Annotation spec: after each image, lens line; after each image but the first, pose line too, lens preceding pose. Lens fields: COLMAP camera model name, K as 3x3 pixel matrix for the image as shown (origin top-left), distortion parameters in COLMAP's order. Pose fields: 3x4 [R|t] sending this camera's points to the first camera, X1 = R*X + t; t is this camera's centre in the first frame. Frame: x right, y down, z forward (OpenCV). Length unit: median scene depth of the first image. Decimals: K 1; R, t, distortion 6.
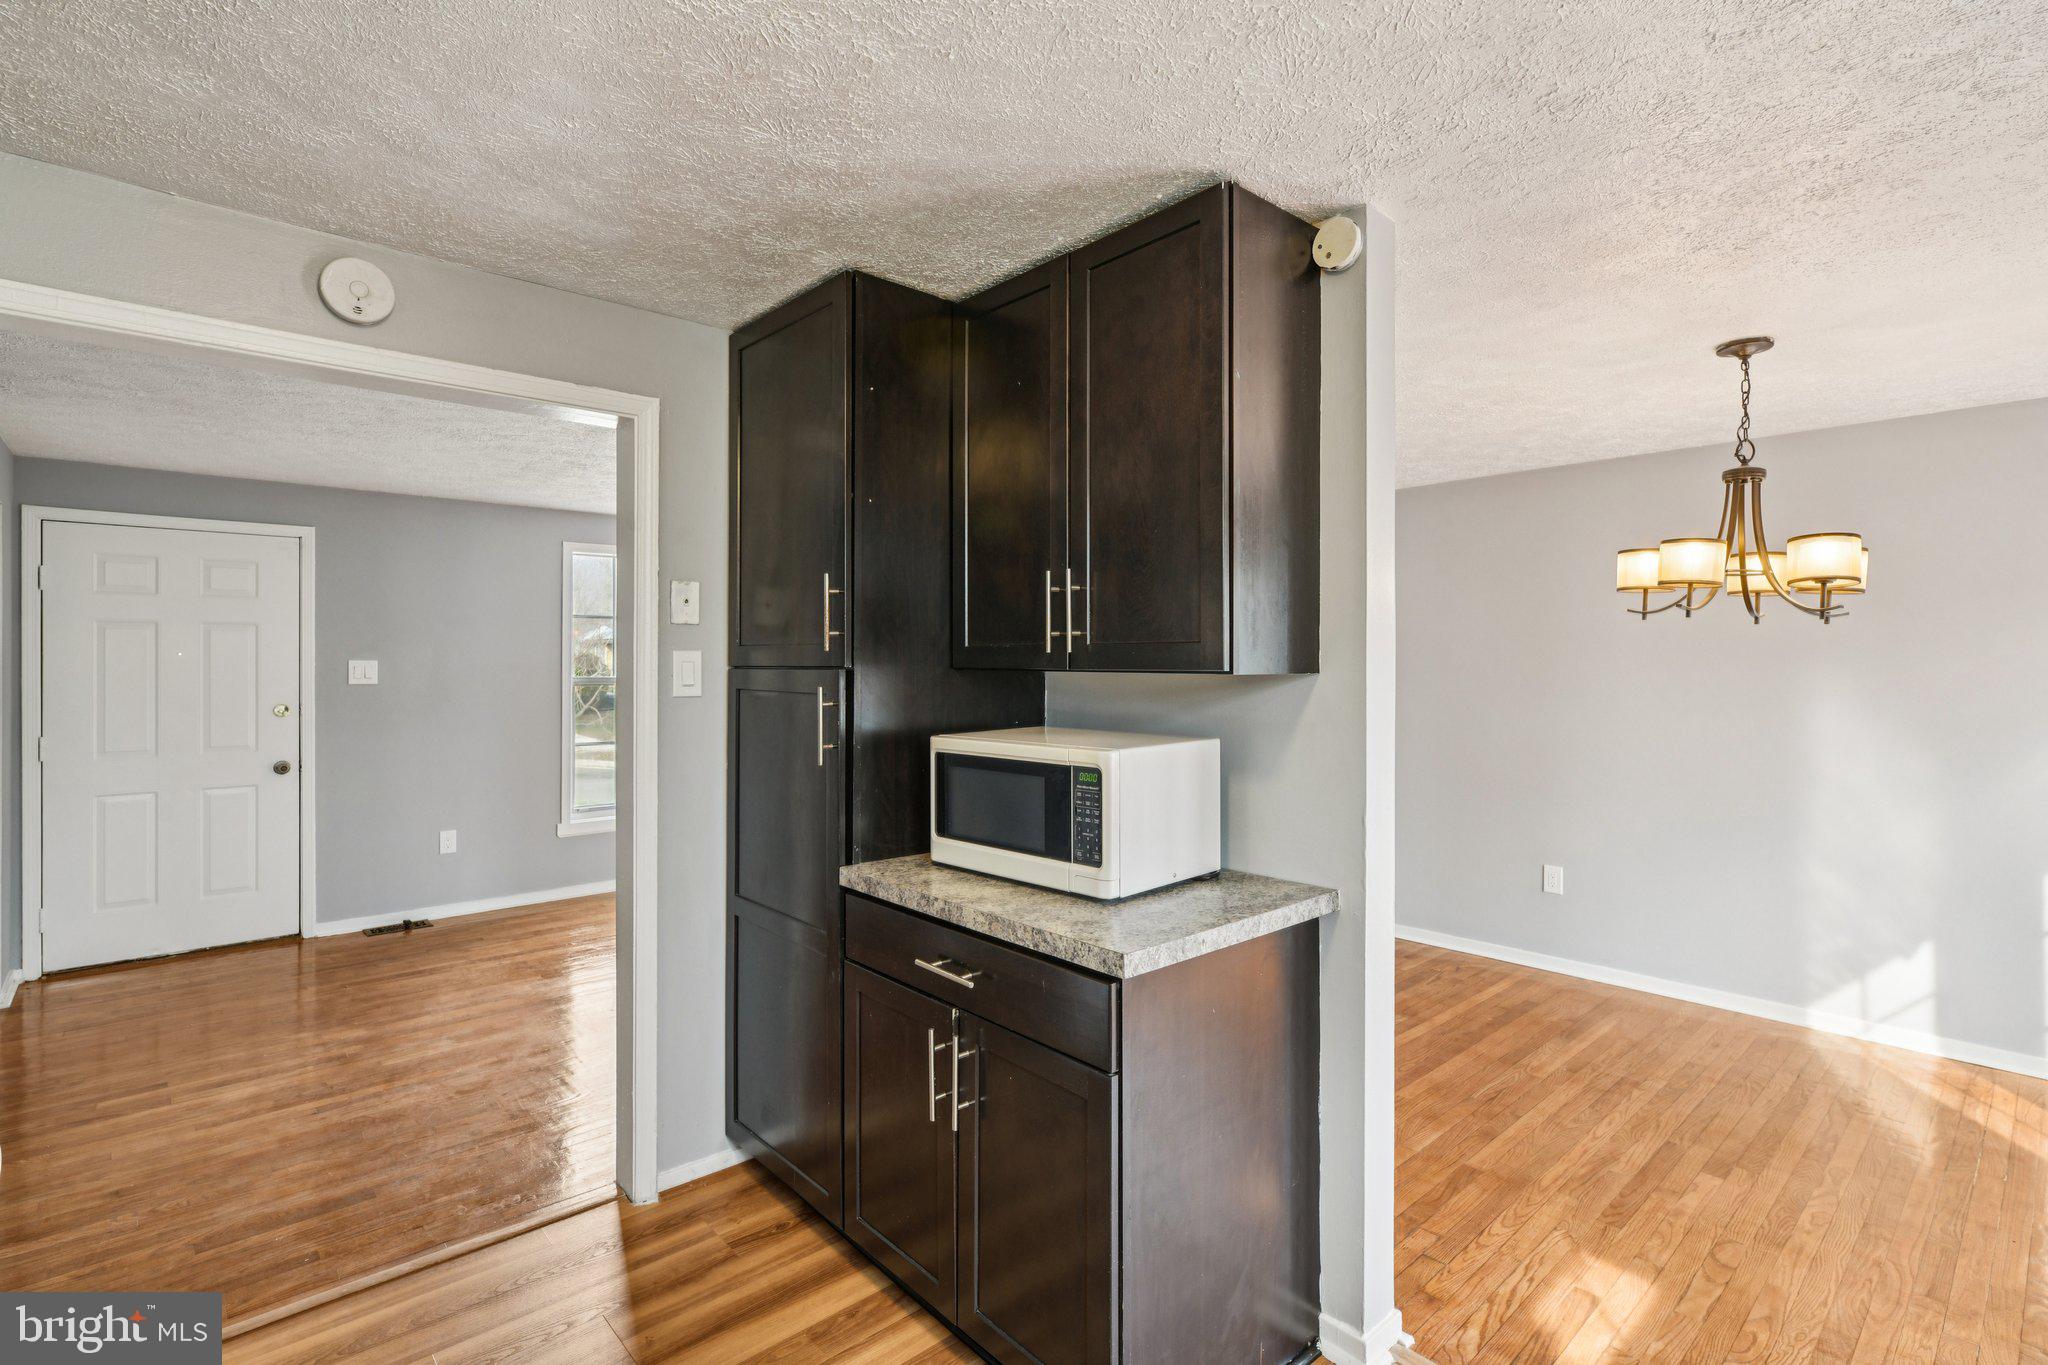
lens RADIAL K [[964.7, 0, 1036.2], [0, 964.7, 659.8], [0, 0, 1]] dist [0.004432, -0.000945]
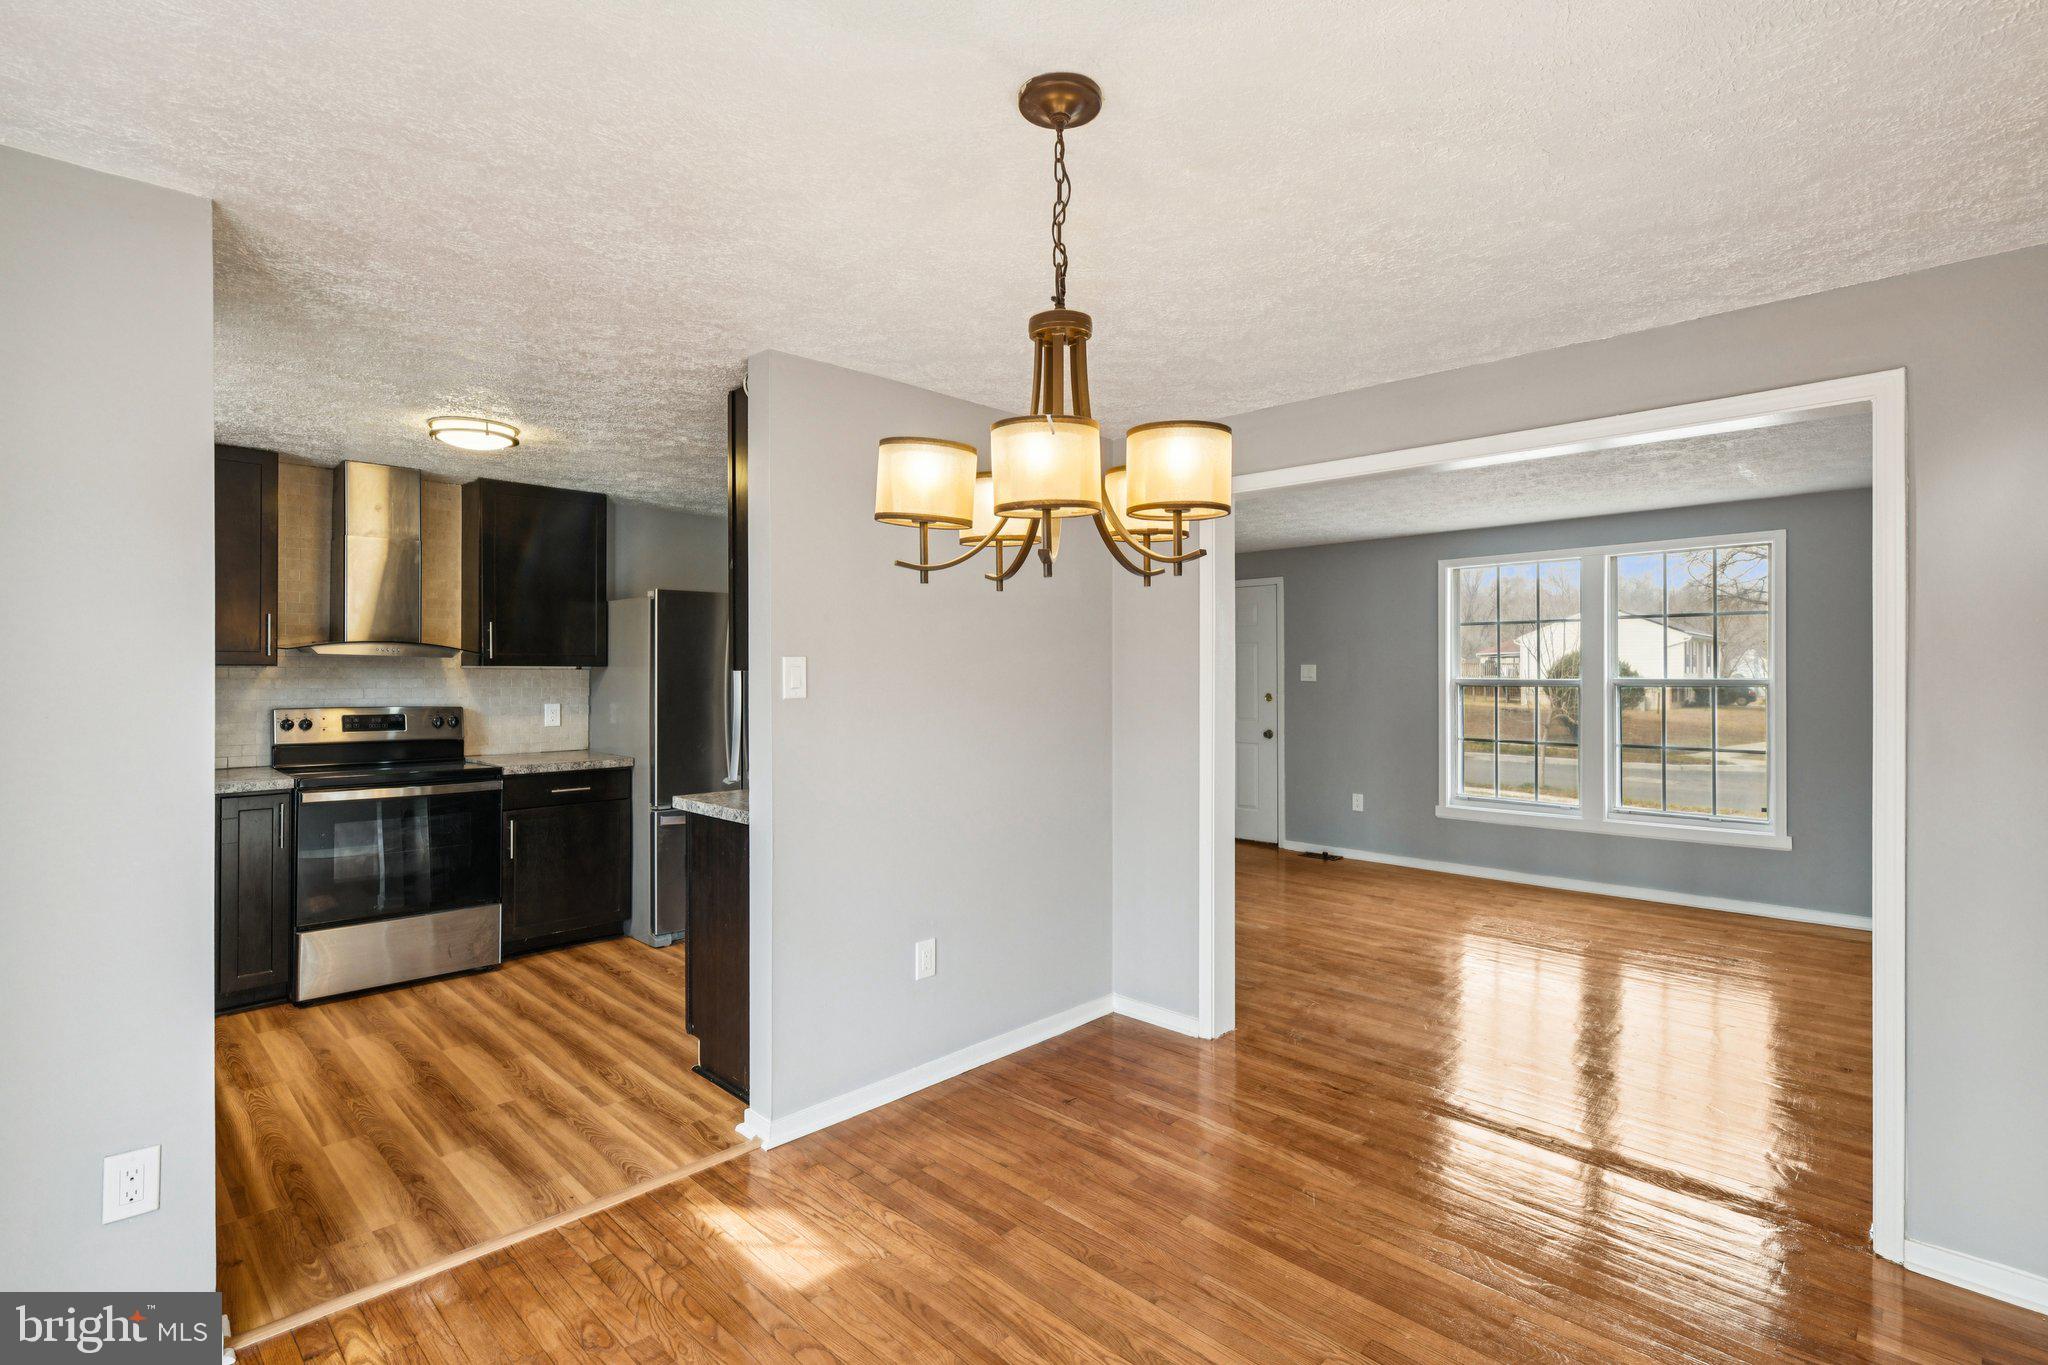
lens RADIAL K [[954.6, 0, 1033.1], [0, 954.6, 671.2], [0, 0, 1]] dist [0.000231, -0.001022]
pose [[0.055684, 0.001218, -0.998448, 1.150275], [0.004907, 0.999987, 0.001494, 0.009506], [0.998436, -0.004983, 0.055677, 0.845319]]
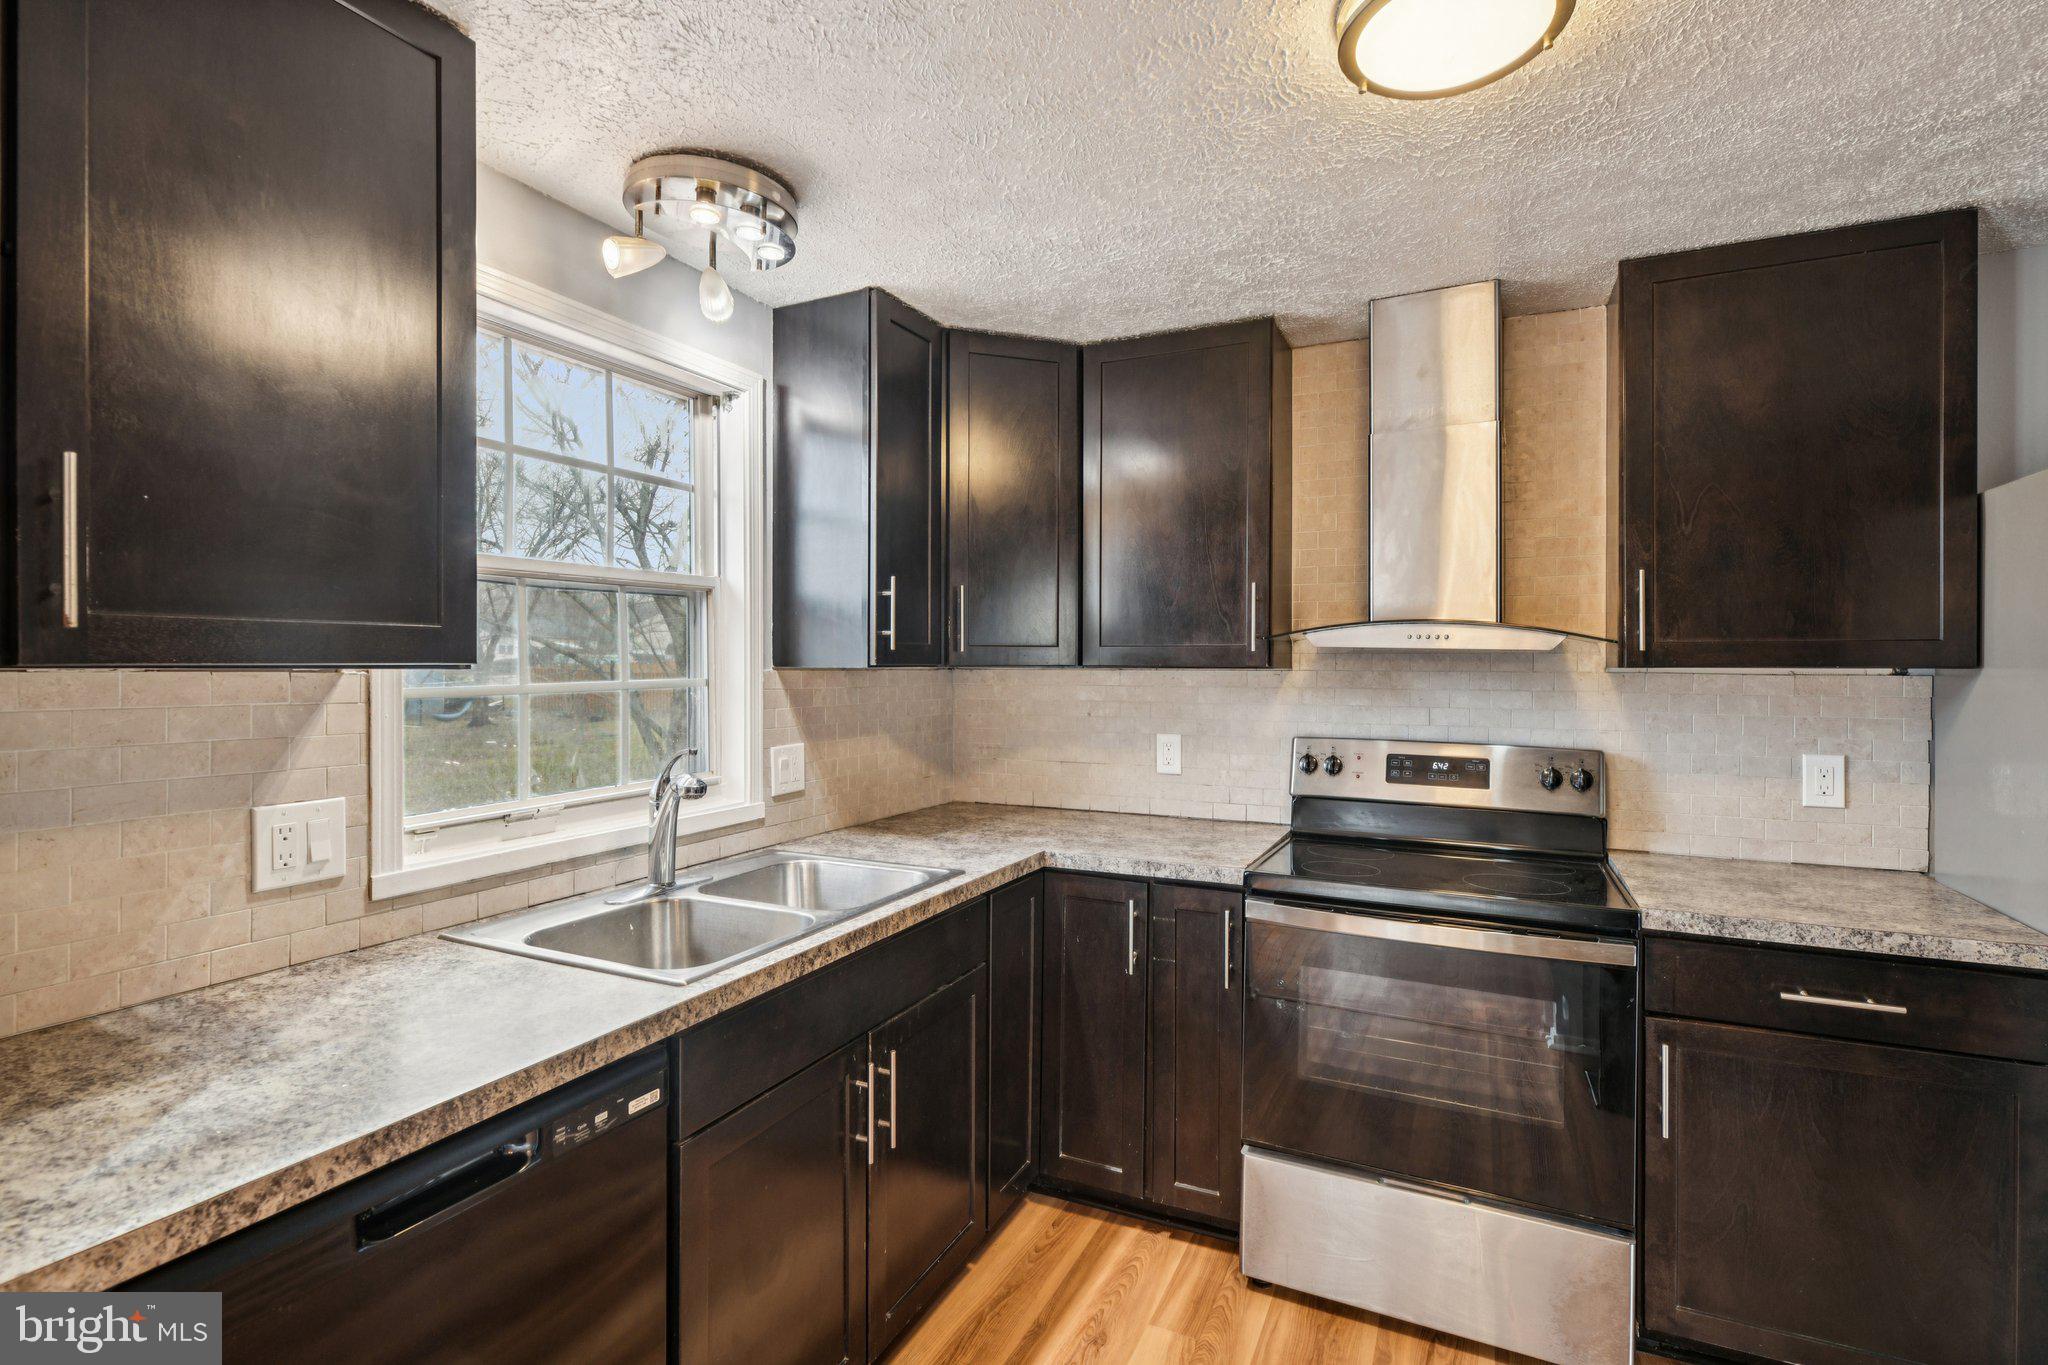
lens RADIAL K [[954.6, 0, 1033.1], [0, 954.6, 671.2], [0, 0, 1]] dist [0.000231, -0.001022]
pose [[-0.927108, -0.001559, -0.374791, 0.250468], [0.000162, 0.999990, -0.004561, 0.004773], [0.374794, -0.004289, -0.927098, 0.539849]]
